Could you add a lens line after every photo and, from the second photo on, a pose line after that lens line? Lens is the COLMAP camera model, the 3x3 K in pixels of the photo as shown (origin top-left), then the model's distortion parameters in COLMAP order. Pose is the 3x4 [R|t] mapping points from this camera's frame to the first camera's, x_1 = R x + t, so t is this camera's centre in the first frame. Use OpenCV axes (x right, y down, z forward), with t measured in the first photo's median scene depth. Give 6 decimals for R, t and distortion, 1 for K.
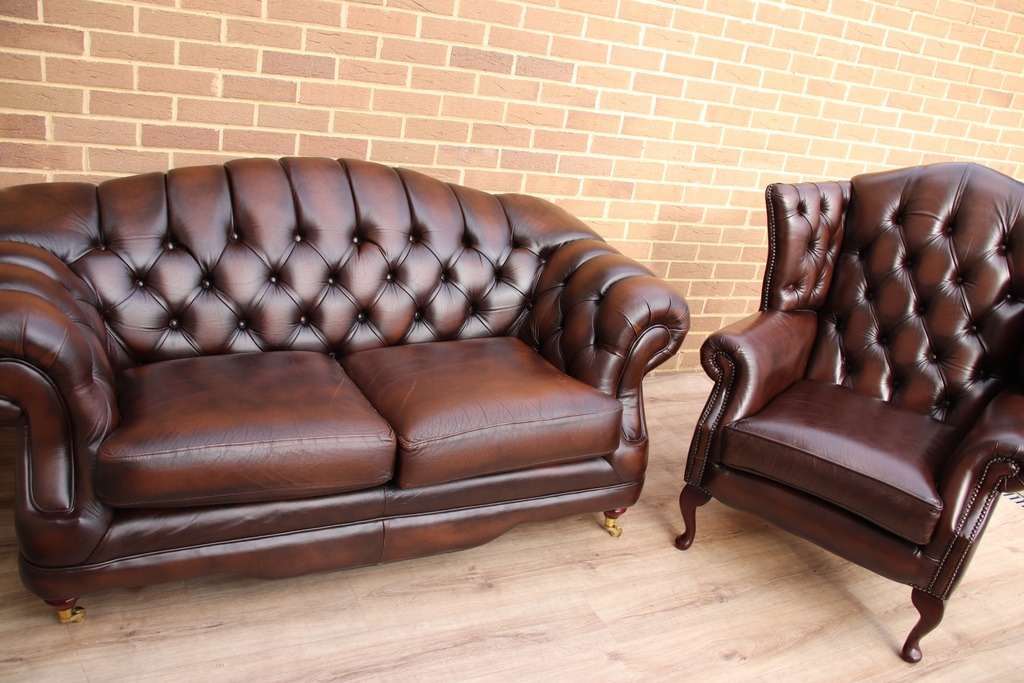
lens RADIAL K [[875.2, 0, 511.9], [0, 875.2, 341.9], [0, 0, 1]] dist [-0.108848, 0.086930]
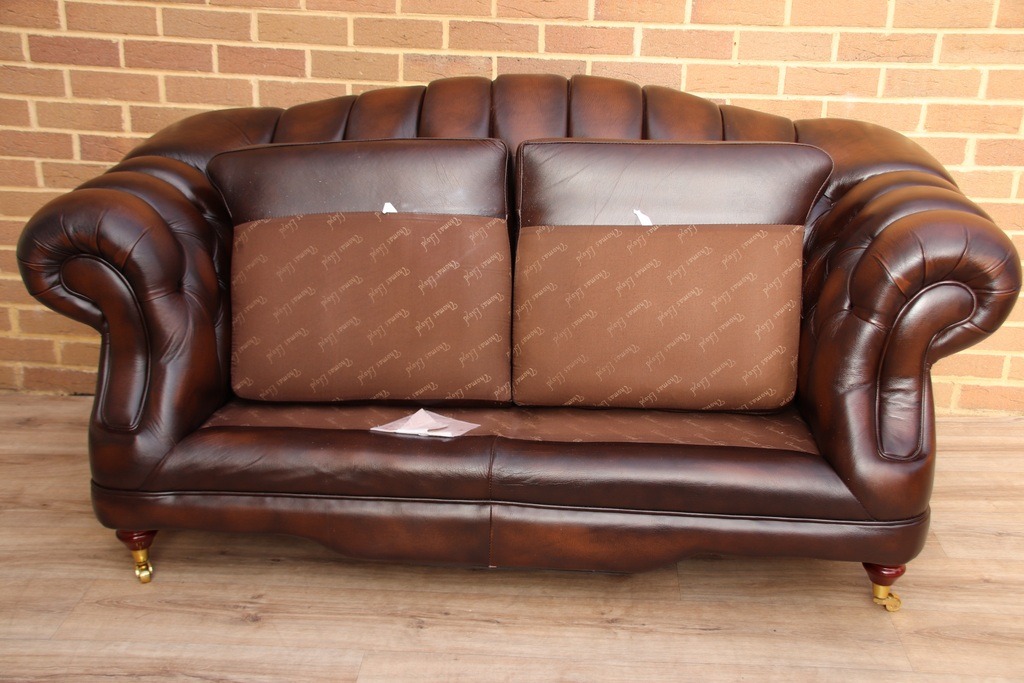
lens RADIAL K [[1232.0, 0, 502.3], [0, 1232.0, 346.8], [0, 0, 1]] dist [0.153710, 0.000000]
pose [[0.870769, 0.035057, -0.490441, 0.590466], [-0.076547, 0.994959, -0.064786, 0.096342], [0.485698, 0.093955, 0.869063, 0.159084]]
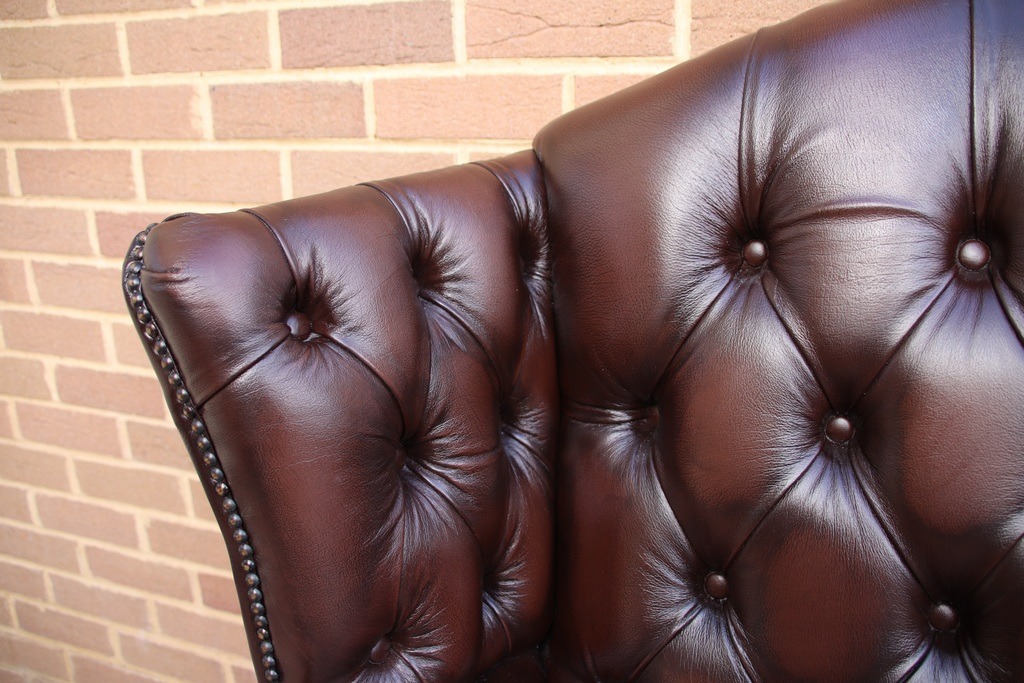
lens RADIAL K [[875.2, 0, 481.3], [0, 875.2, 338.6], [0, 0, 1]] dist [-0.108848, 0.086930]
pose [[0.658076, 0.049090, -0.751350, 0.069104], [-0.157005, 0.984884, -0.073166, -0.178925], [0.736400, 0.166115, 0.655836, 0.835431]]
